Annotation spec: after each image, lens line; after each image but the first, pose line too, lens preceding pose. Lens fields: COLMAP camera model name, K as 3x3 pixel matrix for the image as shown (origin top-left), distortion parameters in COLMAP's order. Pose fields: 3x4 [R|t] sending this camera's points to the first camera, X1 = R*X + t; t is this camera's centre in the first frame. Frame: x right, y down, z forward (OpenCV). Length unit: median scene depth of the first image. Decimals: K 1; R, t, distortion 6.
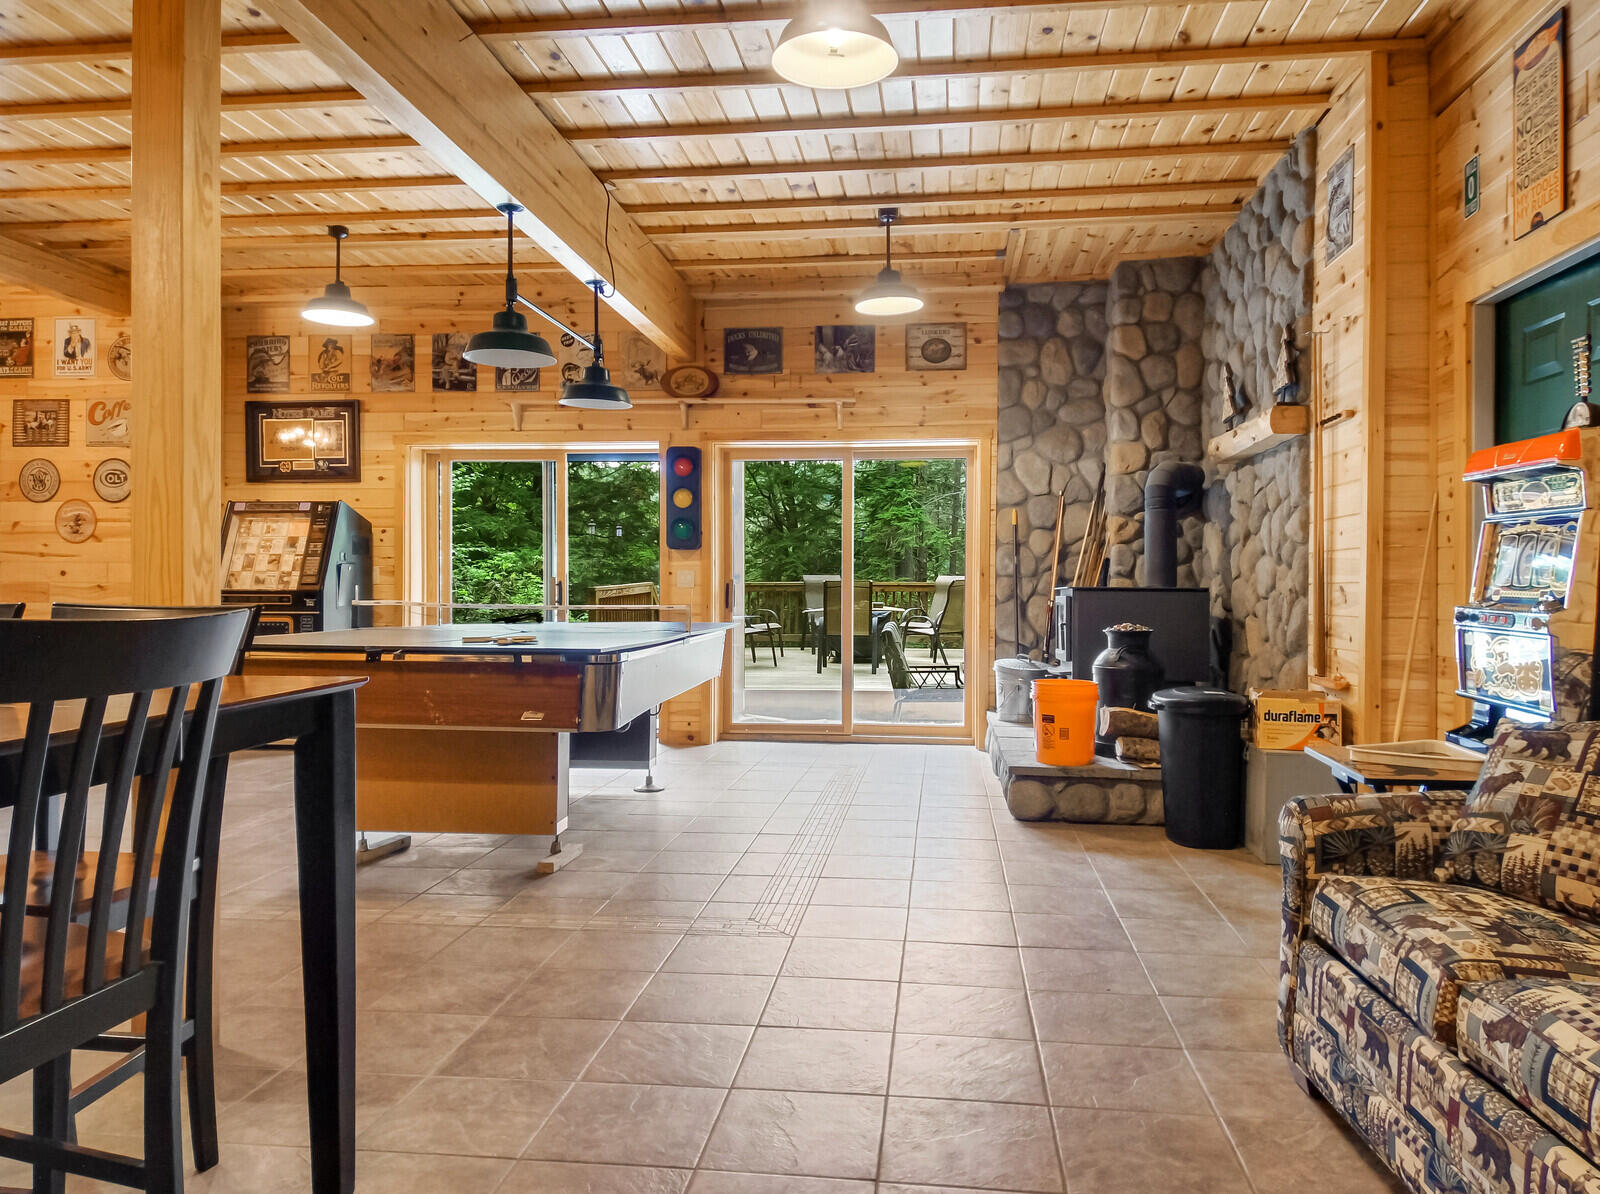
lens RADIAL K [[1129.5, 0, 806.4], [0, 1129.5, 587.4], [0, 0, 1]] dist [0.093584, -0.121313]
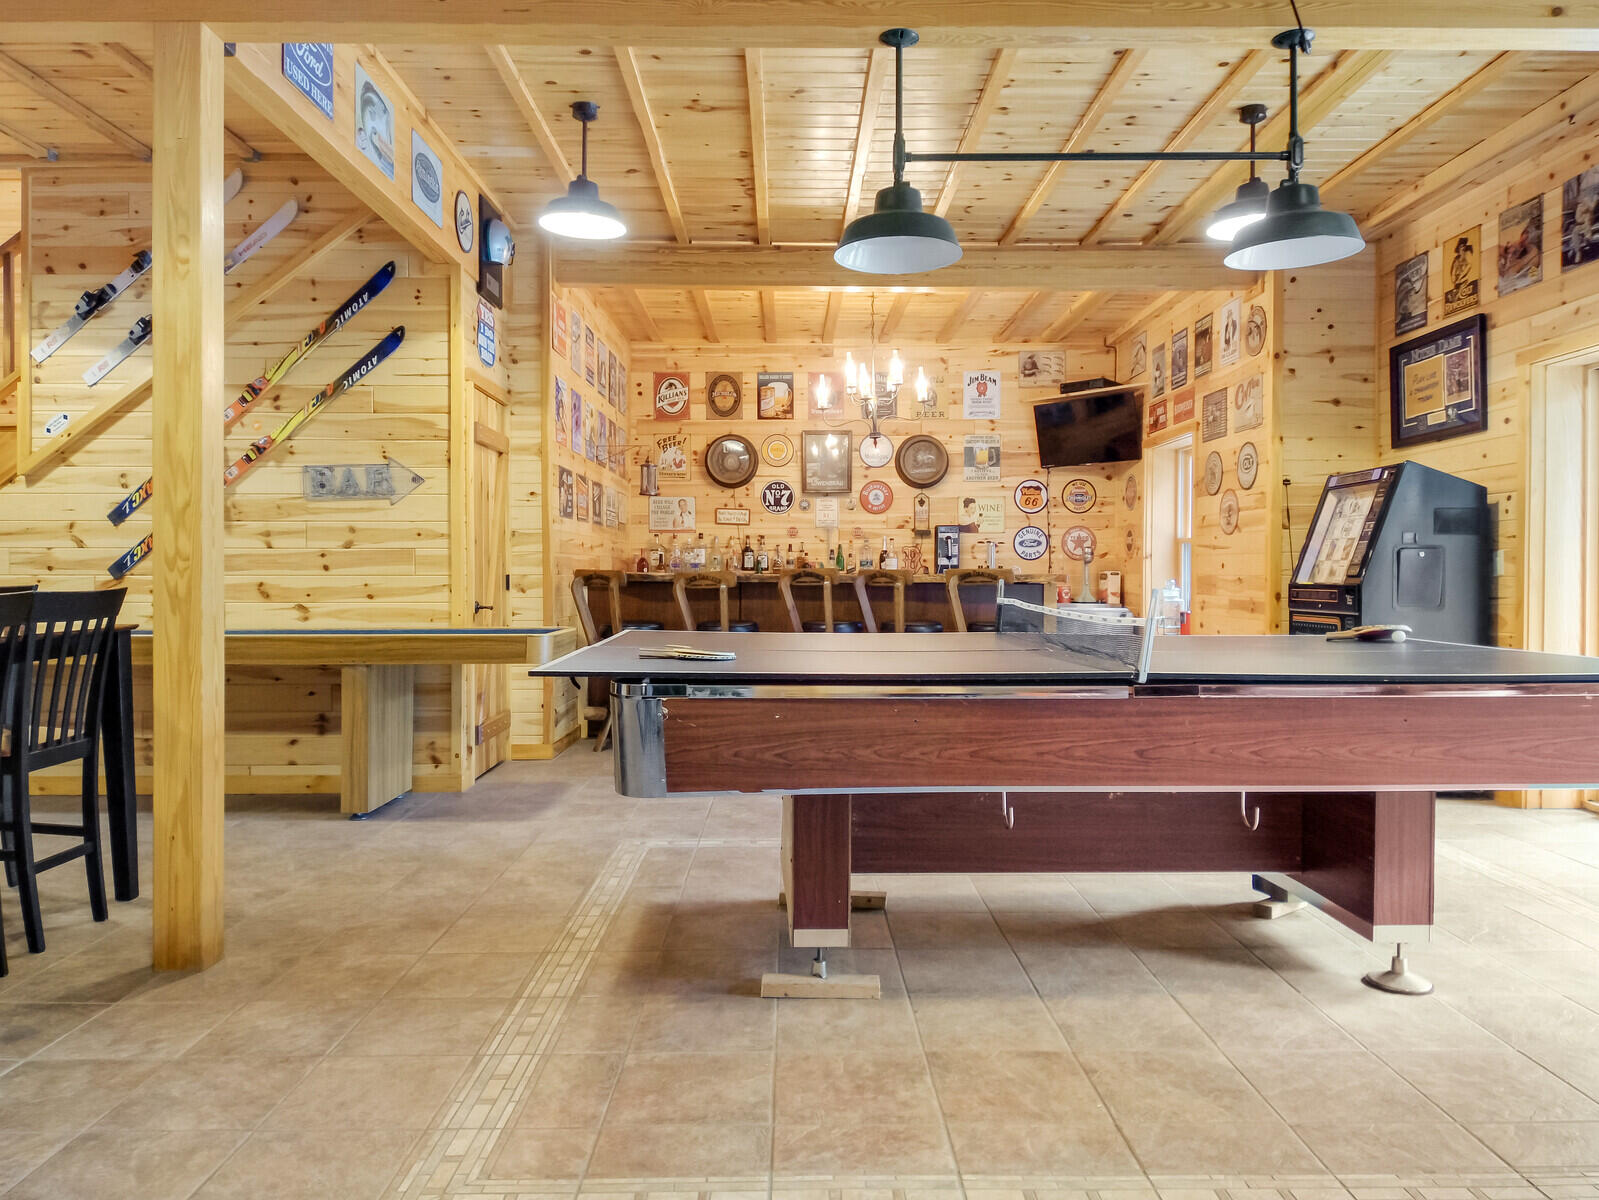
lens RADIAL K [[1093.9, 0, 804.2], [0, 1093.9, 597.3], [0, 0, 1]] dist [0.059895, -0.077385]
pose [[0.128112, 0.016804, -0.991617, 0.242667], [-0.000408, 0.999857, 0.016891, -0.001082], [0.991760, -0.001759, 0.128101, 0.522425]]
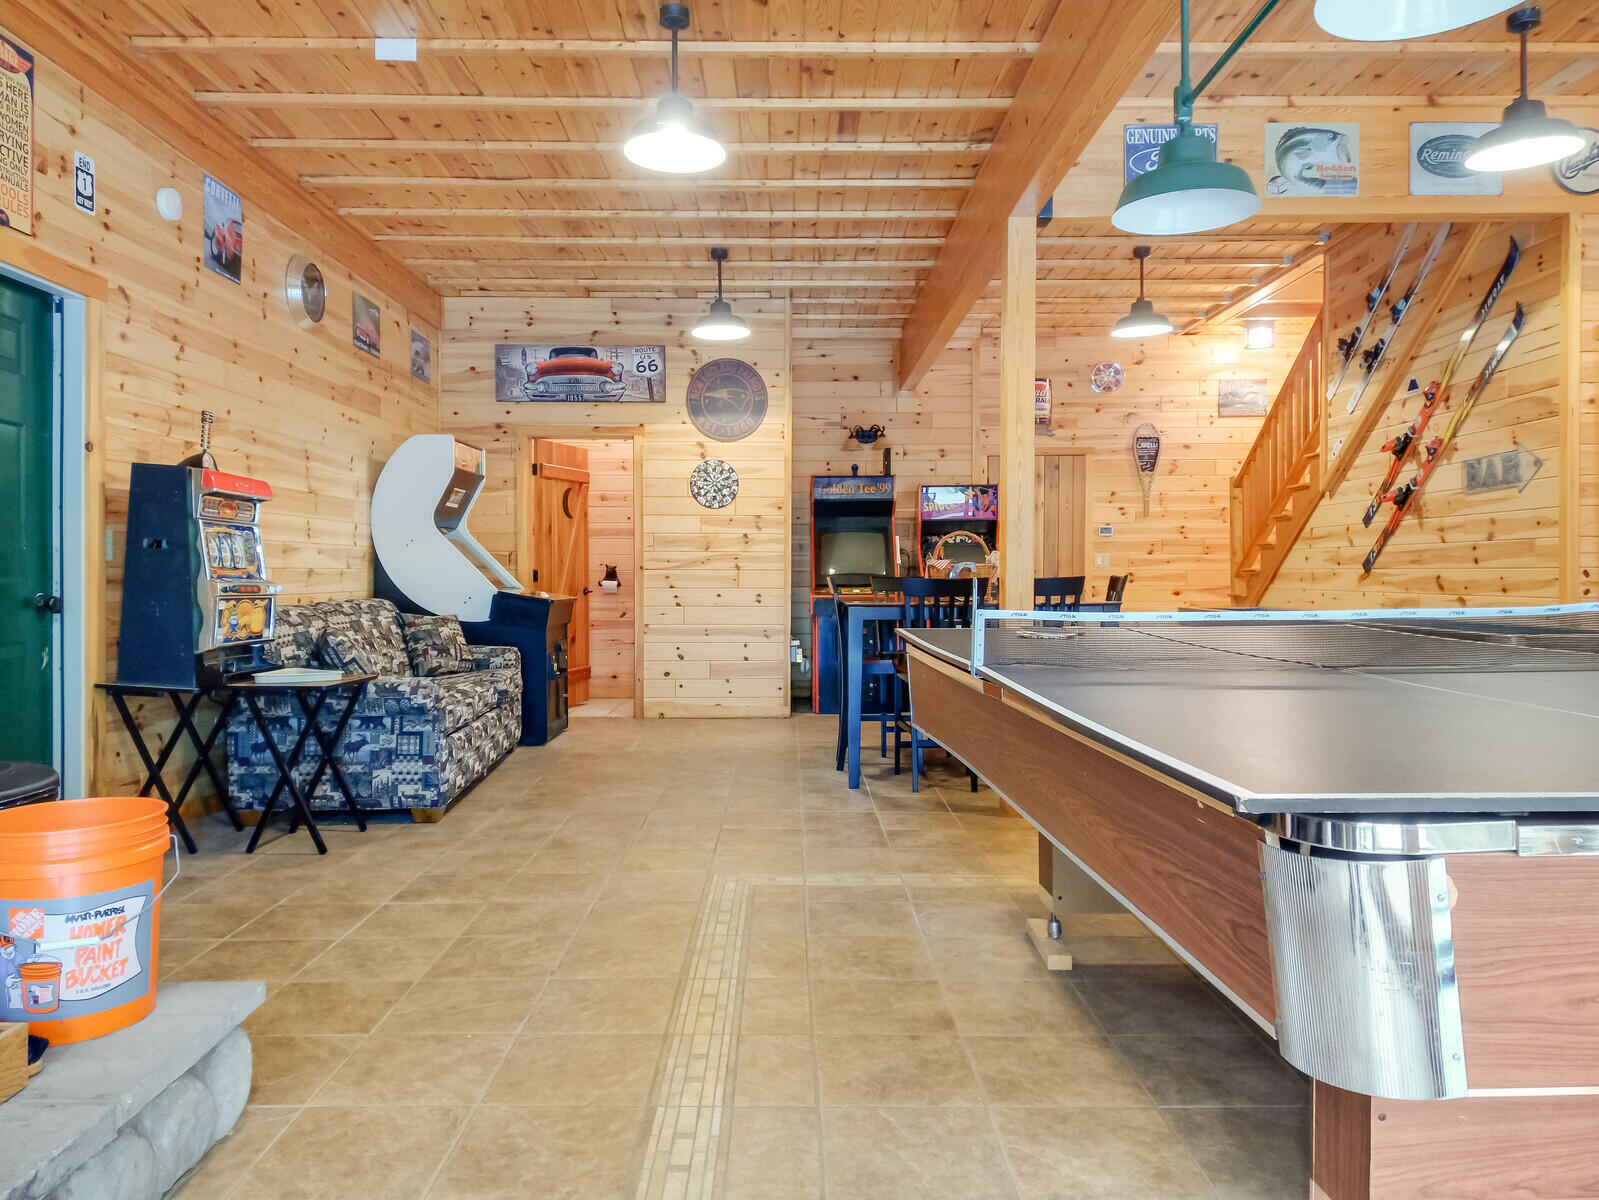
lens RADIAL K [[1118.5, 0, 810.0], [0, 1118.5, 595.5], [0, 0, 1]] dist [0.065515, -0.073615]
pose [[-0.992221, 0.000923, -0.124487, 0.098718], [-0.001609, 0.999794, 0.020243, -0.000231], [0.124480, 0.020286, -0.992015, 0.808149]]
